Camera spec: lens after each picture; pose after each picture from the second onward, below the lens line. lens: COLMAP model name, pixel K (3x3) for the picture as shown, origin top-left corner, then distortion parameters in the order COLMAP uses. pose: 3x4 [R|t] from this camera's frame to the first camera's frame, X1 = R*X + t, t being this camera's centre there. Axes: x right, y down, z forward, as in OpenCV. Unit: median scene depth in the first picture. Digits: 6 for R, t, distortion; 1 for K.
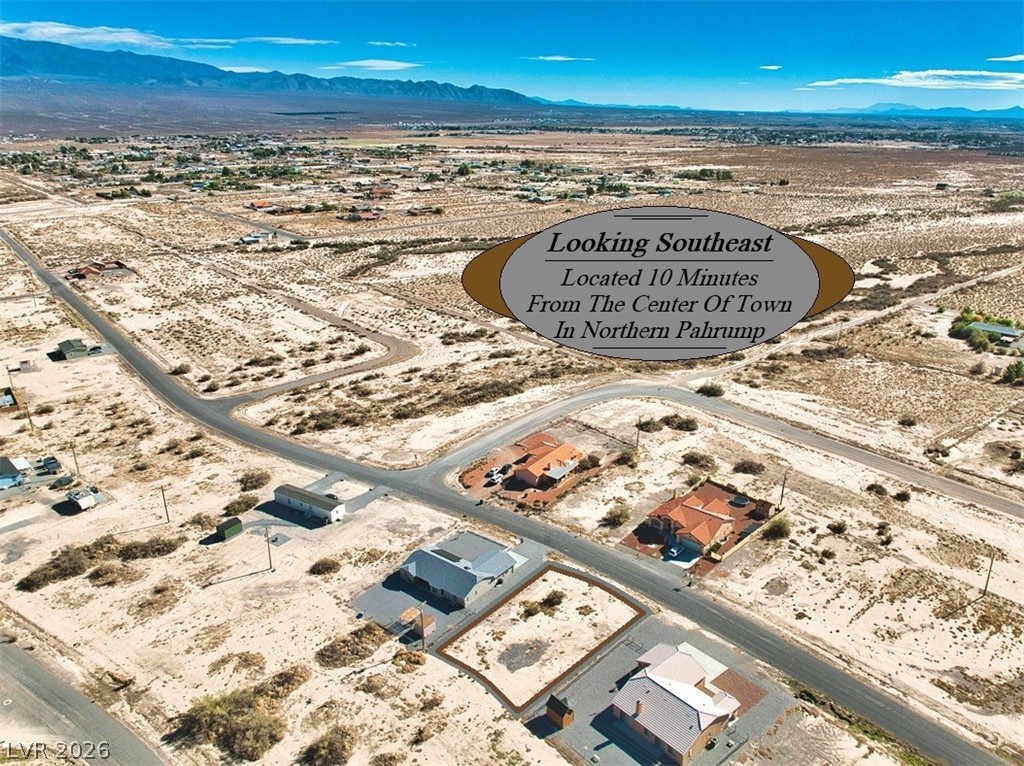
lens RADIAL K [[748.6, 0, 516.3], [0, 748.6, 380.7], [0, 0, 1]] dist [-0.064041, 0.008210]
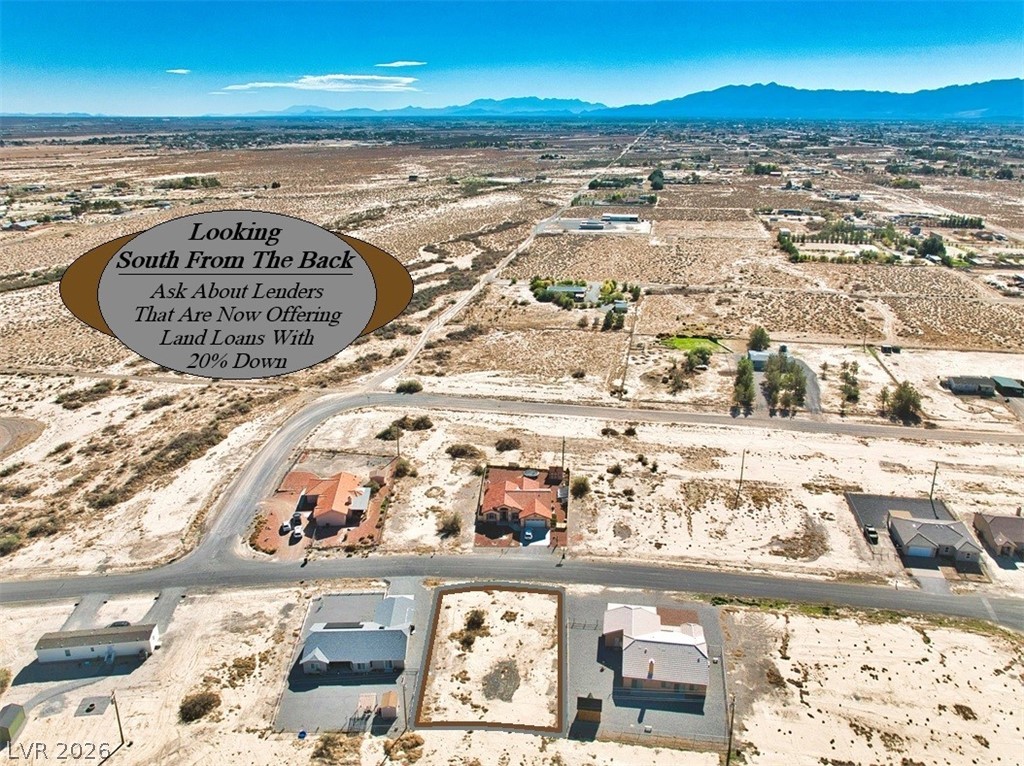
lens RADIAL K [[748.6, 0, 514.1], [0, 748.6, 386.1], [0, 0, 1]] dist [-0.064041, 0.008210]
pose [[0.755680, -0.217214, 0.617872, -0.289958], [0.216362, 0.973231, 0.077522, -0.041028], [-0.618171, 0.075103, 0.782448, 0.132781]]
